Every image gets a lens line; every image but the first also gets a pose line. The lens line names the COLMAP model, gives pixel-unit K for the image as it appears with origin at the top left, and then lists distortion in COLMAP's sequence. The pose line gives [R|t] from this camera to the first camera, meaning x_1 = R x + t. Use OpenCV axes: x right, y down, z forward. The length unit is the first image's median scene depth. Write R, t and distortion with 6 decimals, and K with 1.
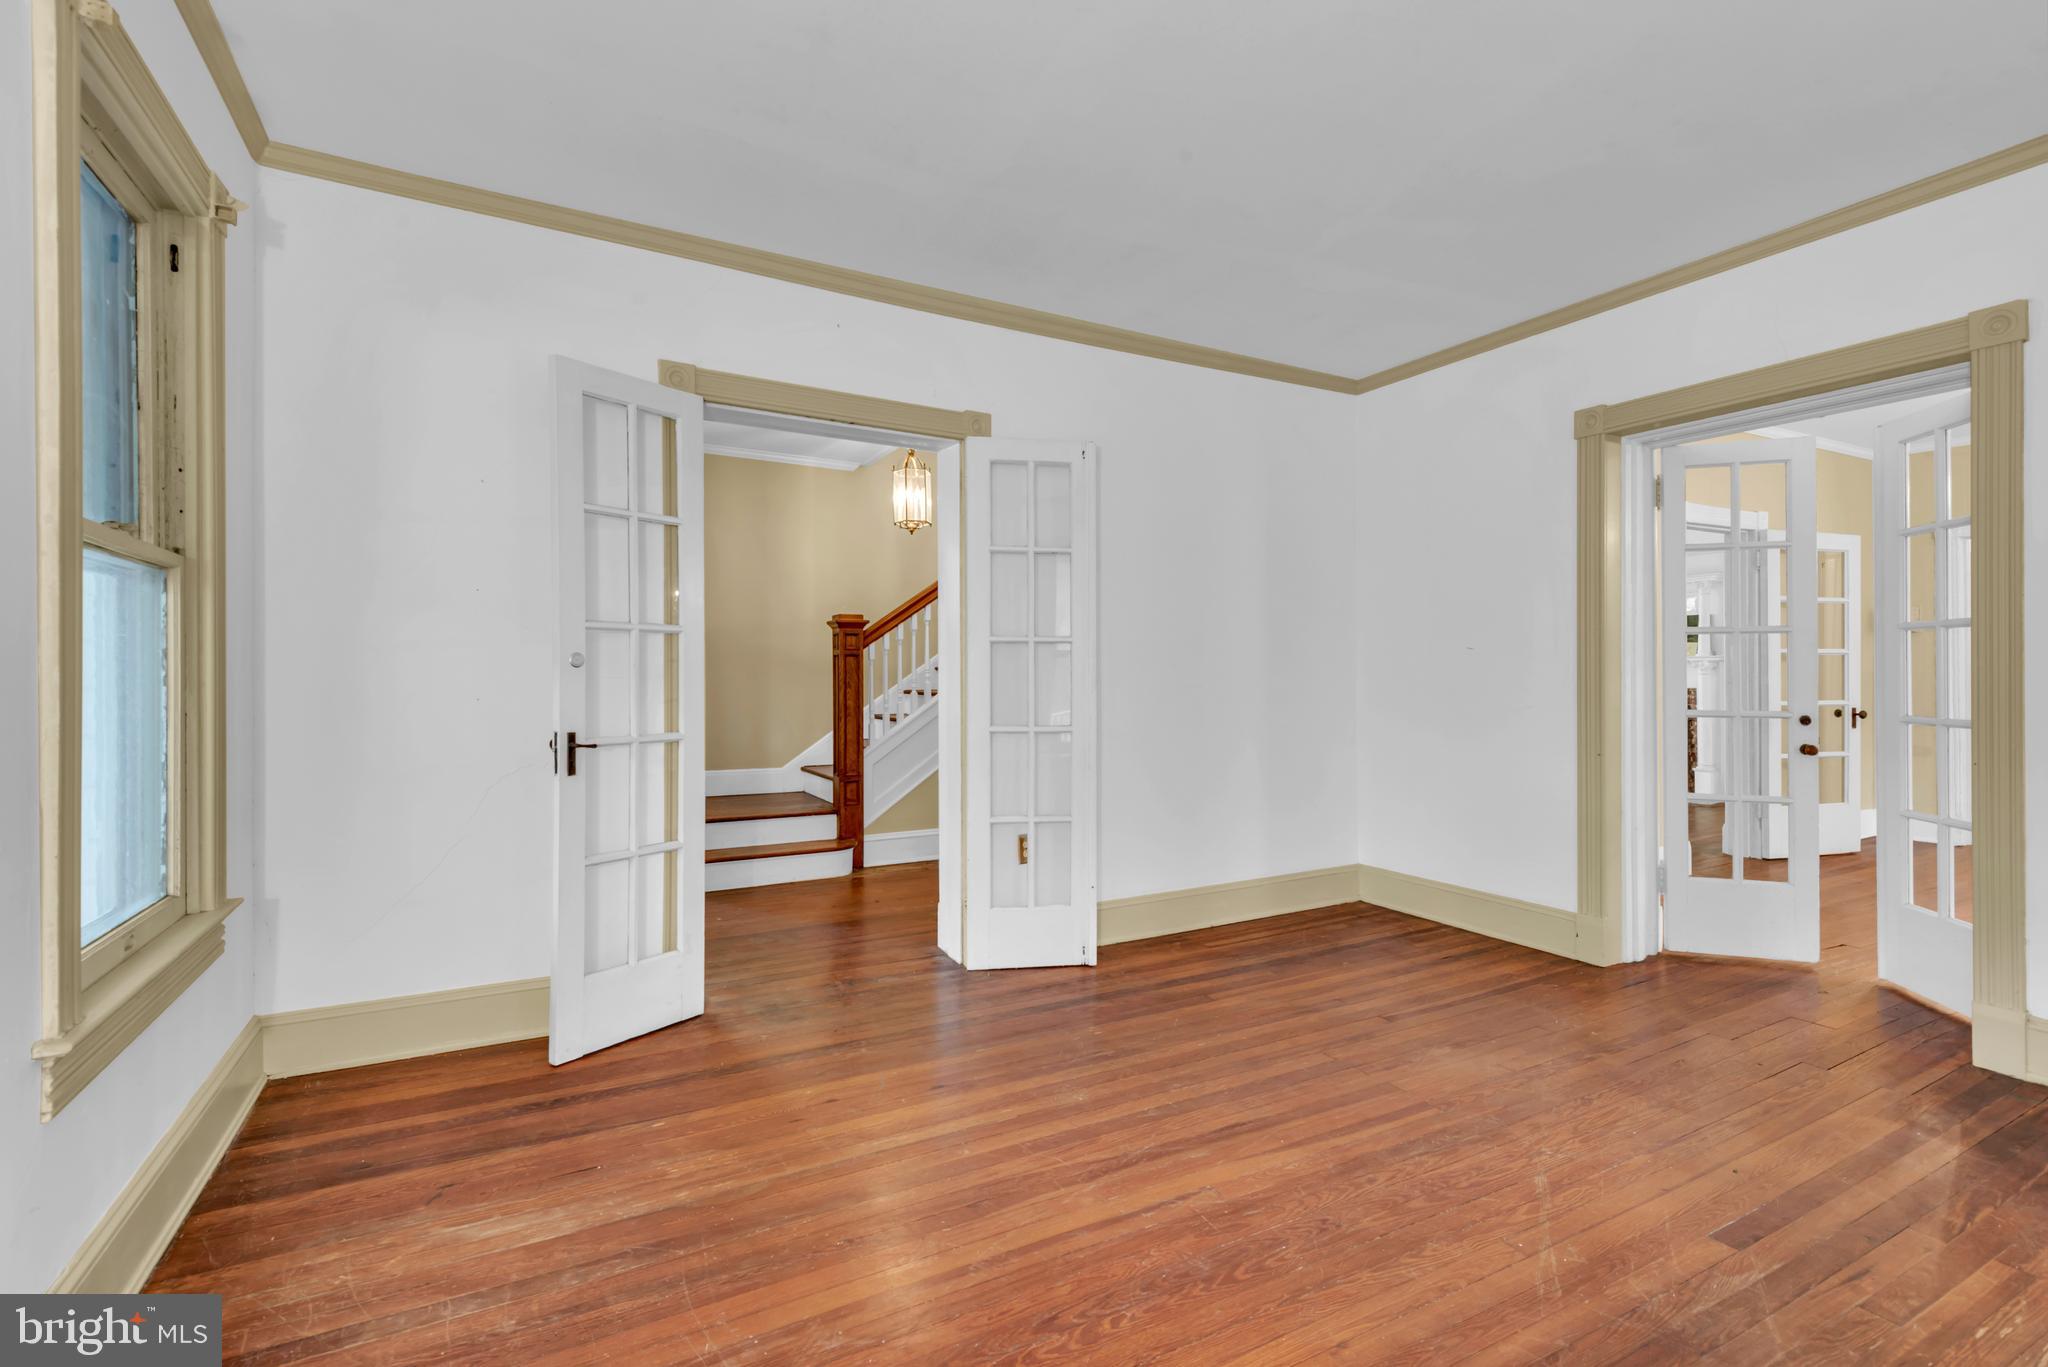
lens RADIAL K [[935.8, 0, 1021.5], [0, 935.8, 673.6], [0, 0, 1]] dist [0.043910, -0.023137]
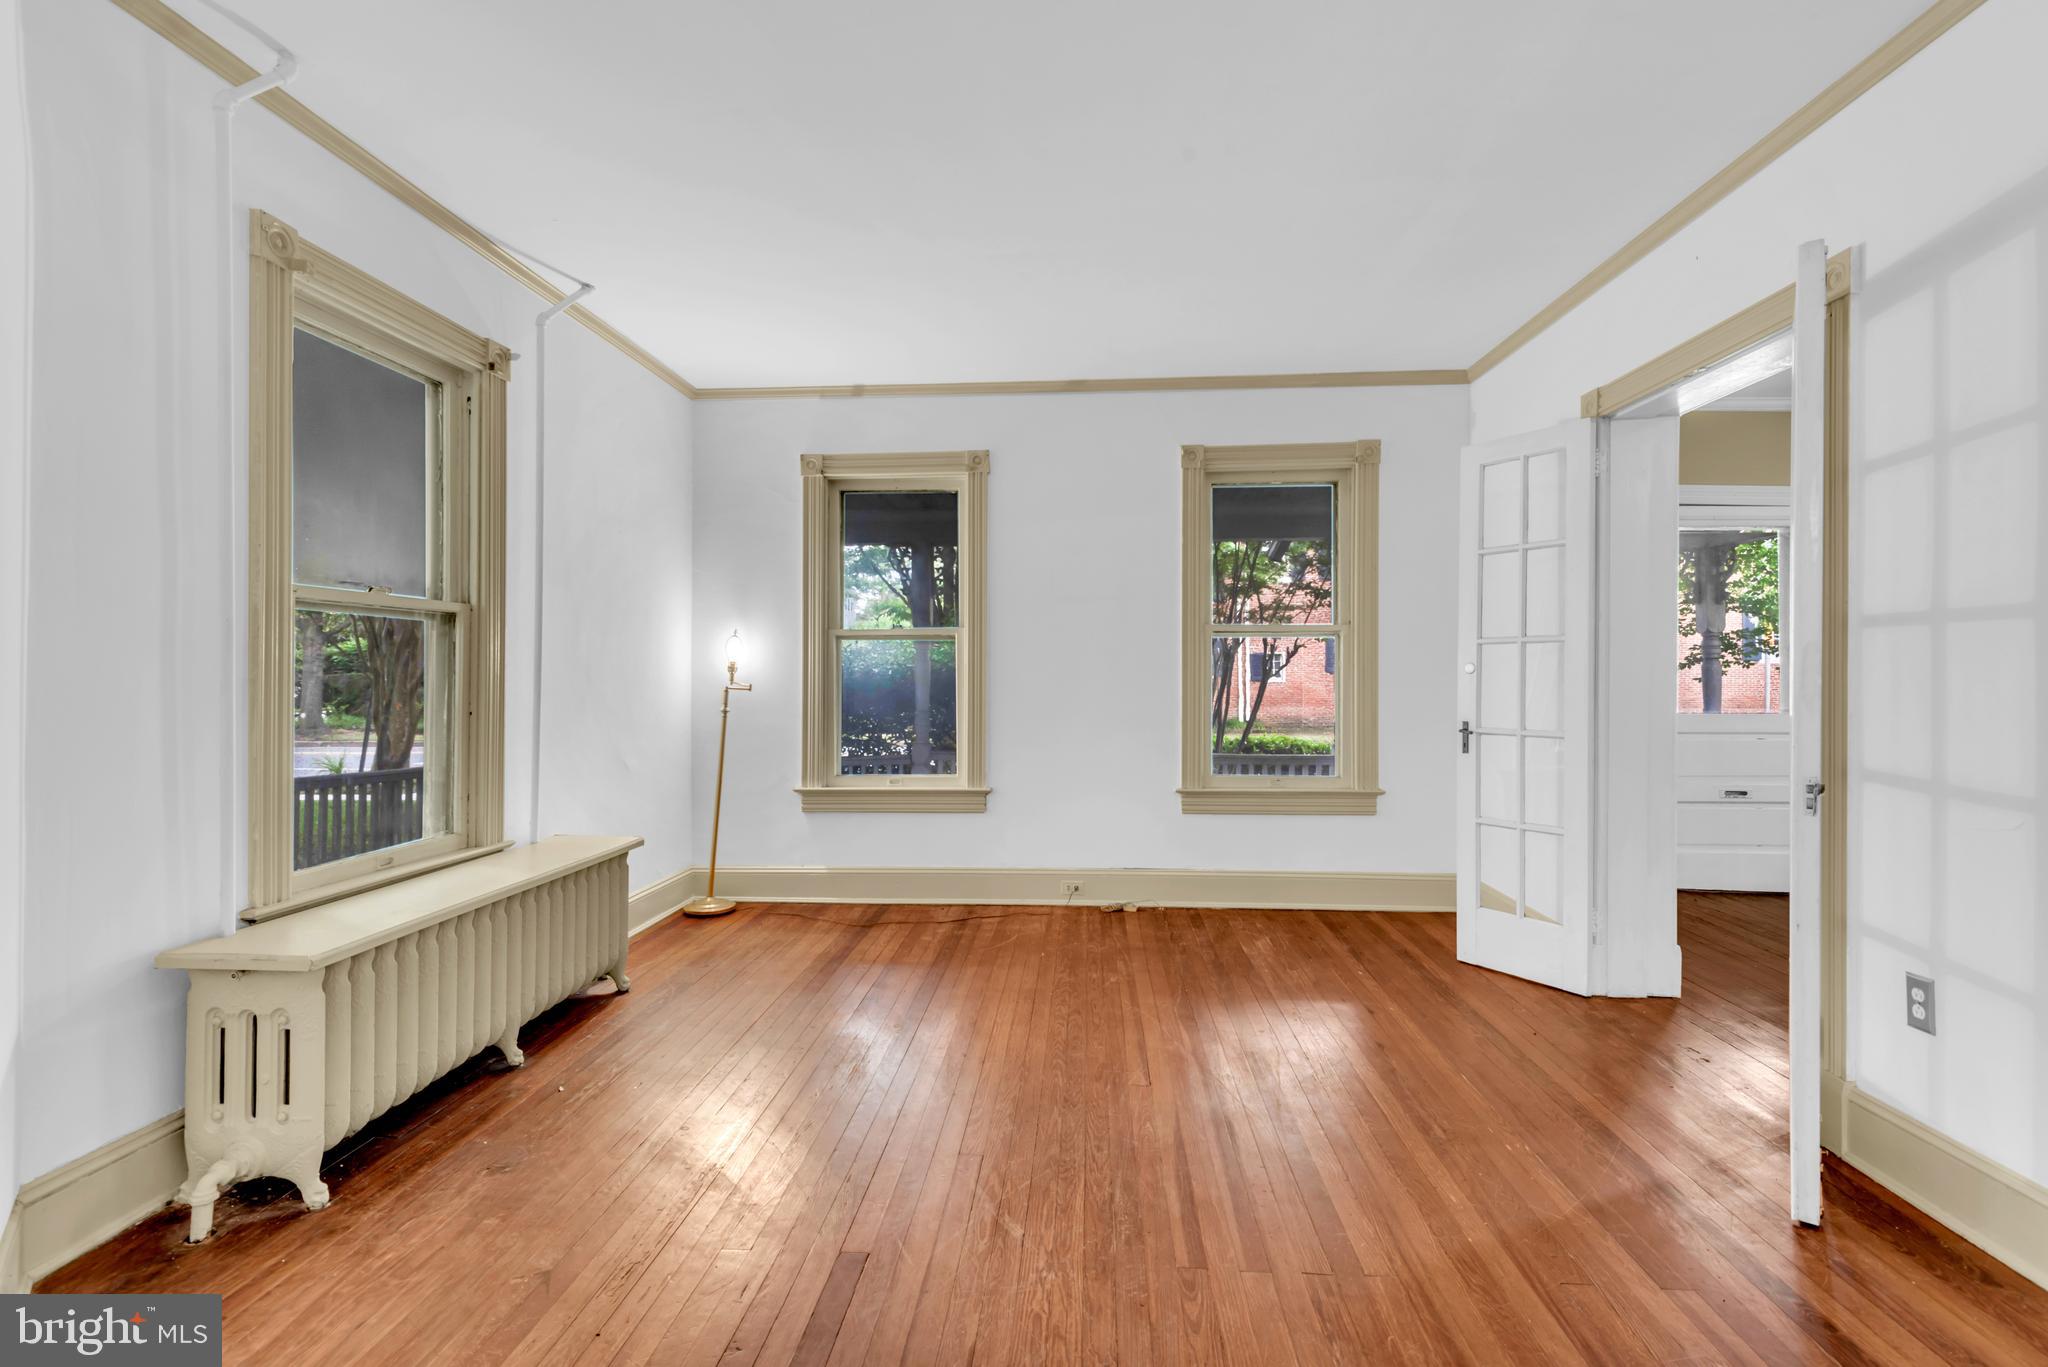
lens RADIAL K [[935.8, 0, 1021.5], [0, 935.8, 673.6], [0, 0, 1]] dist [0.043910, -0.023137]
pose [[-0.547129, -0.003925, -0.837039, 1.236608], [-0.001149, 0.999992, -0.003938, -0.003407], [0.837048, -0.001192, -0.547129, 1.418489]]
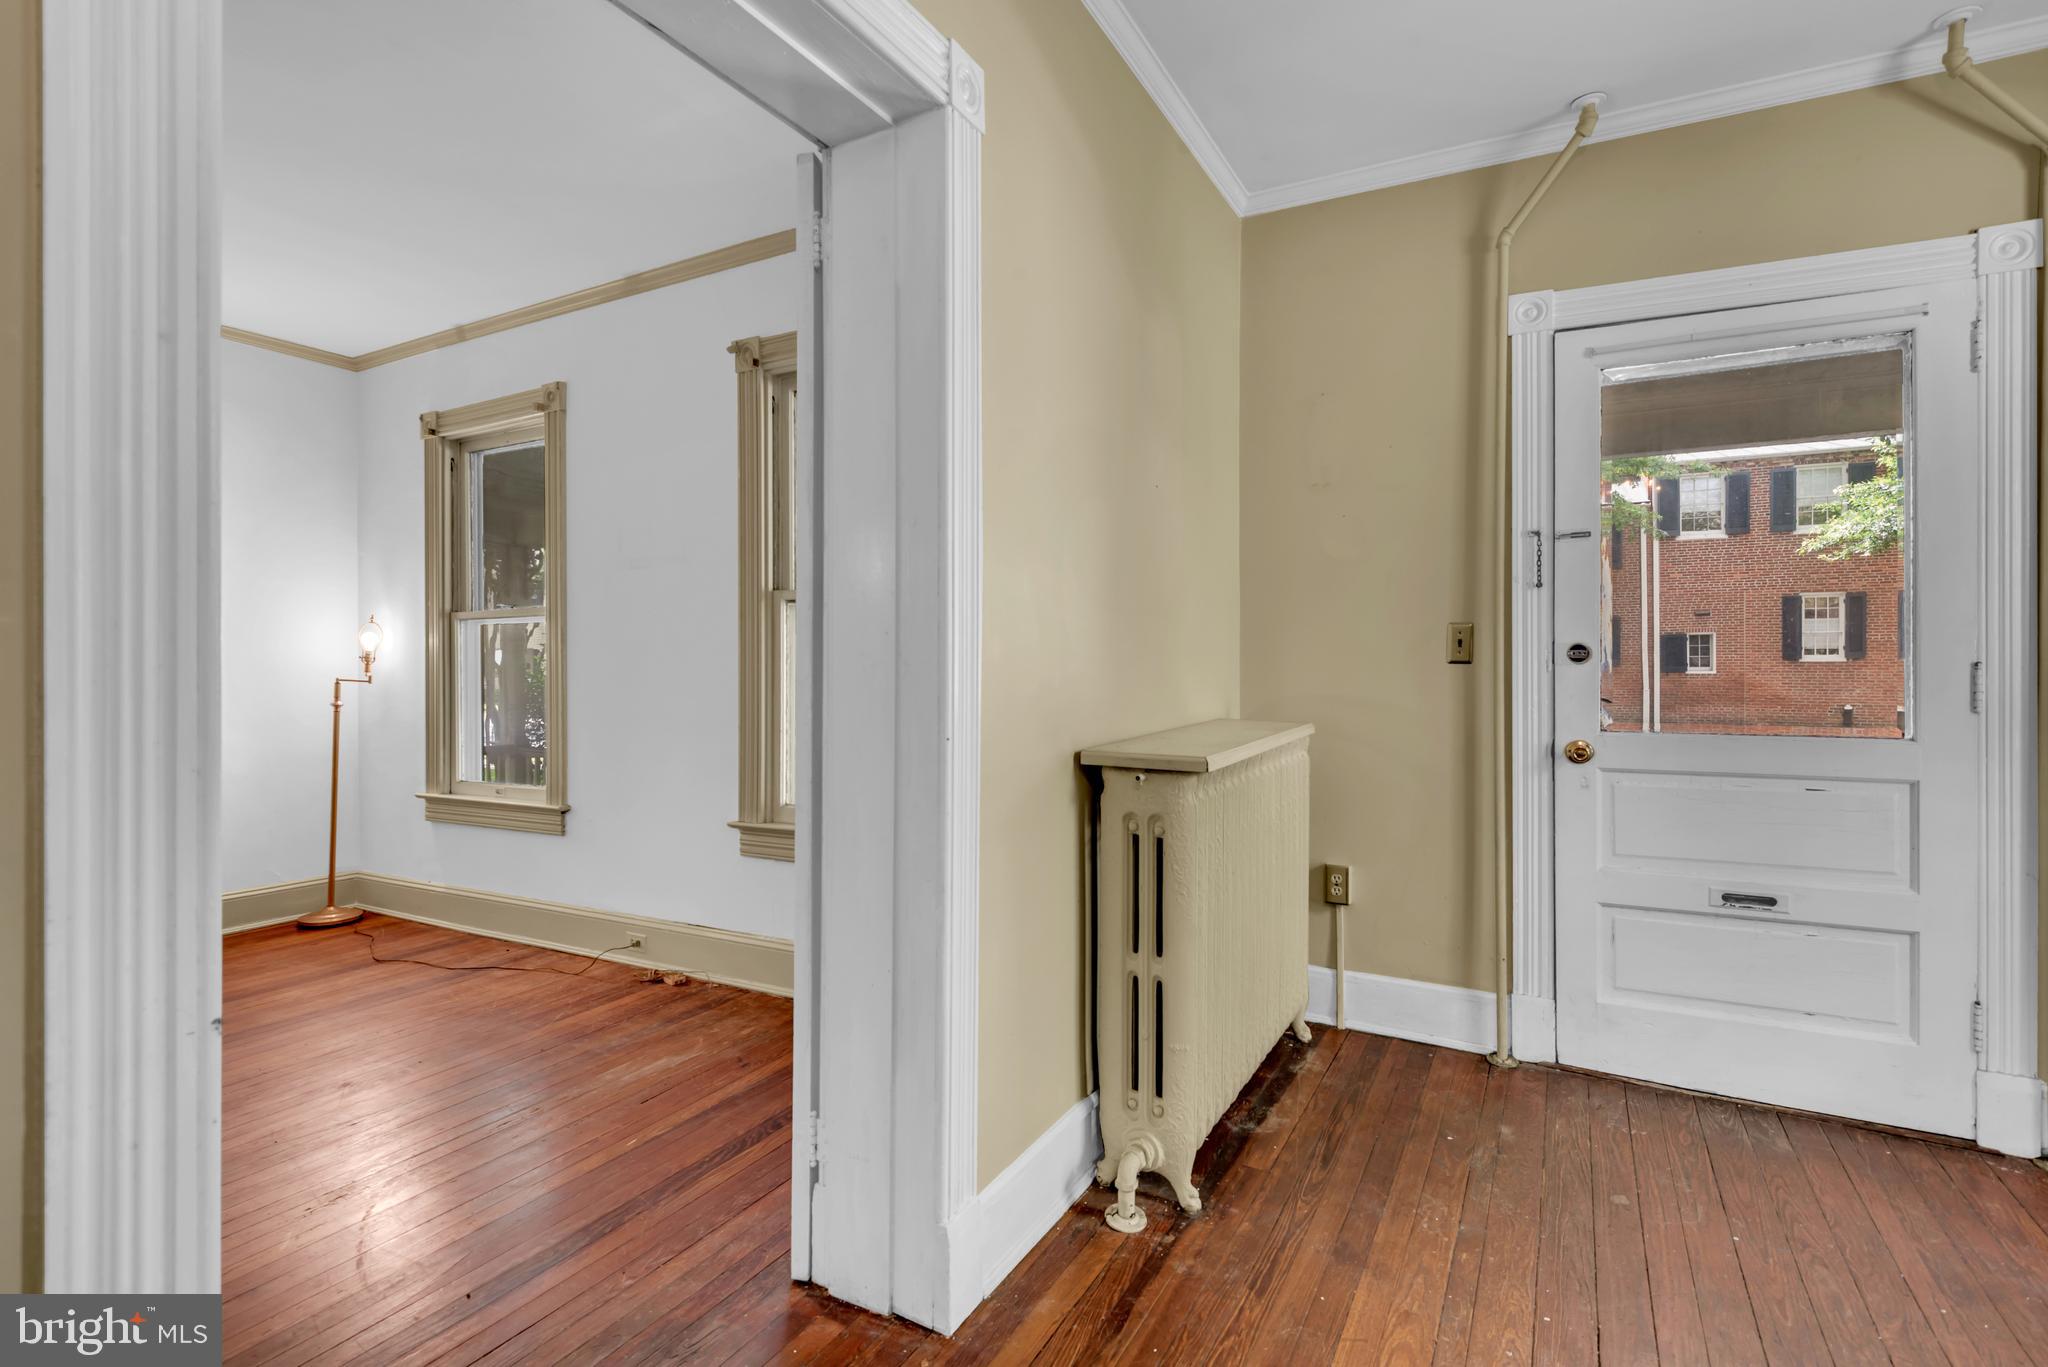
lens RADIAL K [[953.4, 0, 1024.5], [0, 953.4, 671.8], [0, 0, 1]] dist [0.039840, -0.024333]
pose [[-0.851669, 0.003170, -0.524070, -0.223114], [0.001984, 0.999994, 0.002823, 0.001875], [0.524076, 0.001365, -0.851671, 2.082391]]
